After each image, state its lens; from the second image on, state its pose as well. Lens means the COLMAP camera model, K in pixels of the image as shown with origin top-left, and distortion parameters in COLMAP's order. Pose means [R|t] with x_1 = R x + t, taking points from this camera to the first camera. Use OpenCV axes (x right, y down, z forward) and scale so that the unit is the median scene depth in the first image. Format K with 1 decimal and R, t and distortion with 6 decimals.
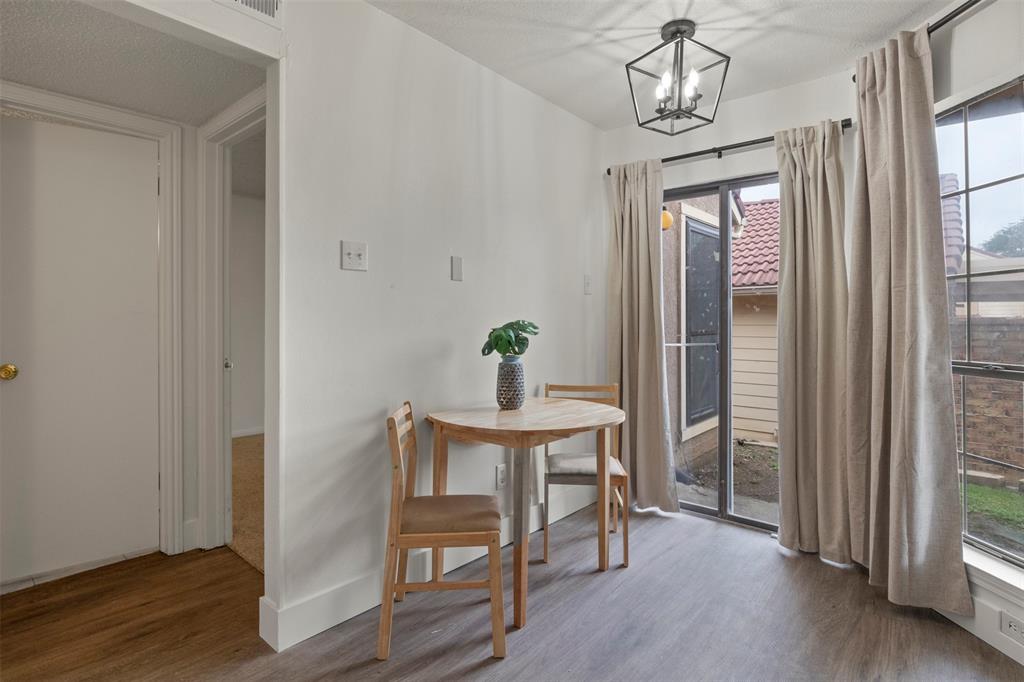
lens RADIAL K [[515.7, 0, 507.8], [0, 515.7, 313.8], [0, 0, 1]] dist [-0.012121, 0.000312]
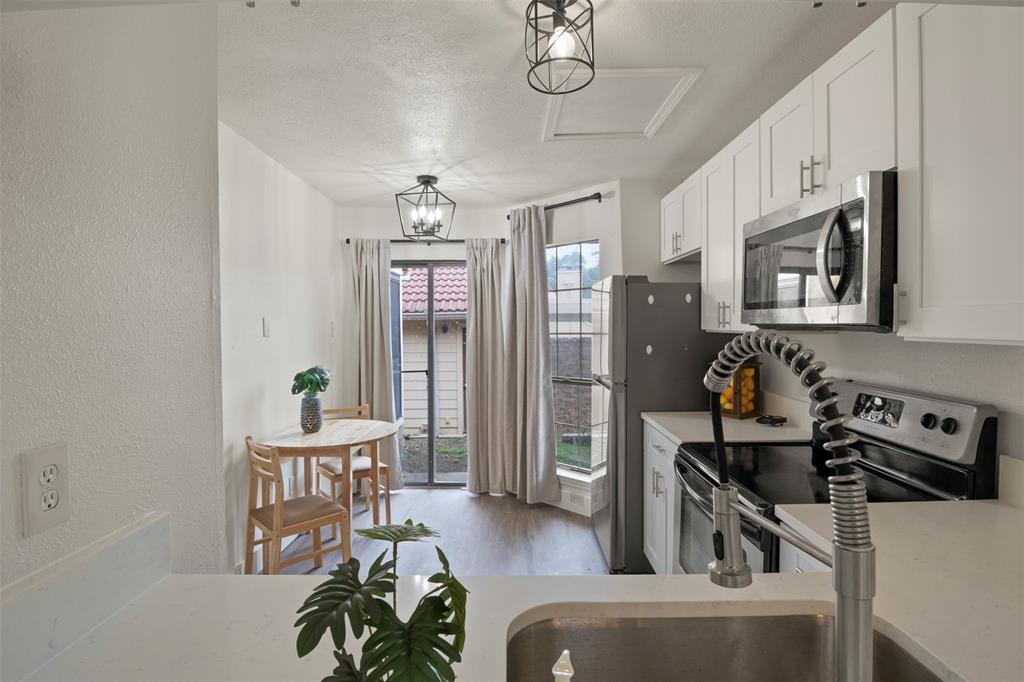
lens RADIAL K [[515.7, 0, 510.6], [0, 515.7, 336.9], [0, 0, 1]] dist [-0.012121, 0.000312]
pose [[0.755651, -0.018998, 0.654698, -0.476580], [-0.001733, 0.999518, 0.031004, -0.105324], [-0.654972, -0.024563, 0.755254, -0.346077]]
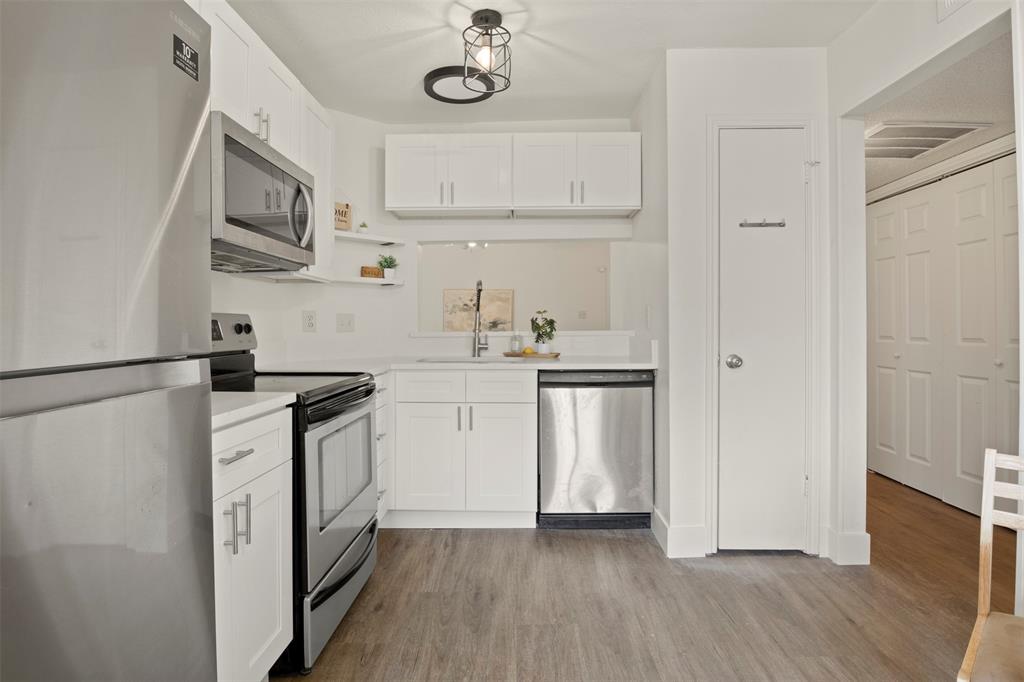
lens RADIAL K [[515.7, 0, 514.9], [0, 515.7, 325.1], [0, 0, 1]] dist [-0.012121, 0.000312]
pose [[-0.771305, 0.005360, -0.636443, 0.536197], [0.010103, 0.999942, -0.003824, 0.019082], [0.636386, -0.009379, -0.771314, 0.837064]]
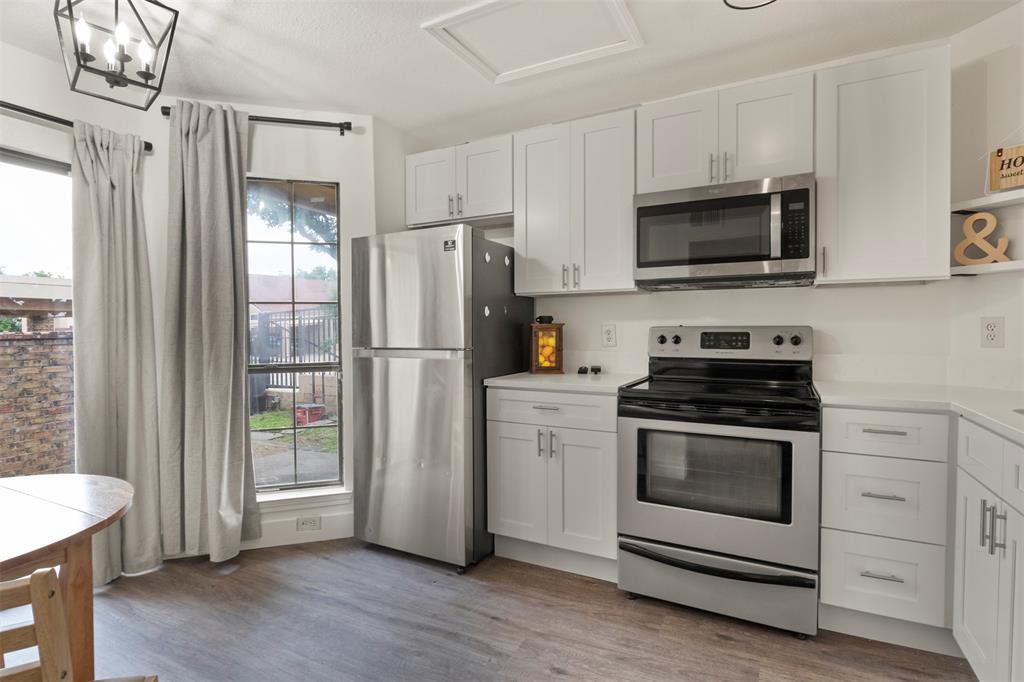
lens RADIAL K [[515.7, 0, 510.5], [0, 515.7, 338.4], [0, 0, 1]] dist [-0.012121, 0.000312]
pose [[-0.230335, -0.016423, 0.972973, -0.542661], [-0.002742, 0.999865, 0.016227, -0.001291], [-0.973107, 0.001069, -0.230349, 0.541516]]
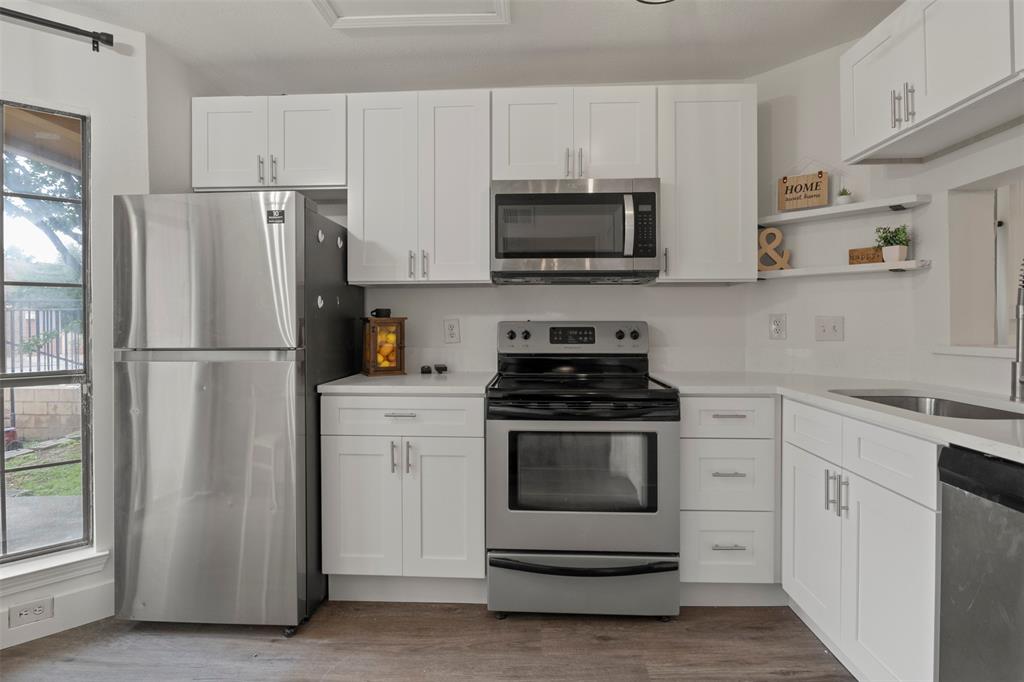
lens RADIAL K [[515.7, 0, 517.3], [0, 515.7, 325.8], [0, 0, 1]] dist [-0.012121, 0.000312]
pose [[-0.626909, 0.001748, 0.779090, -0.374275], [-0.002859, 0.999986, -0.004543, 0.004325], [-0.779087, -0.005075, -0.626895, 0.630766]]
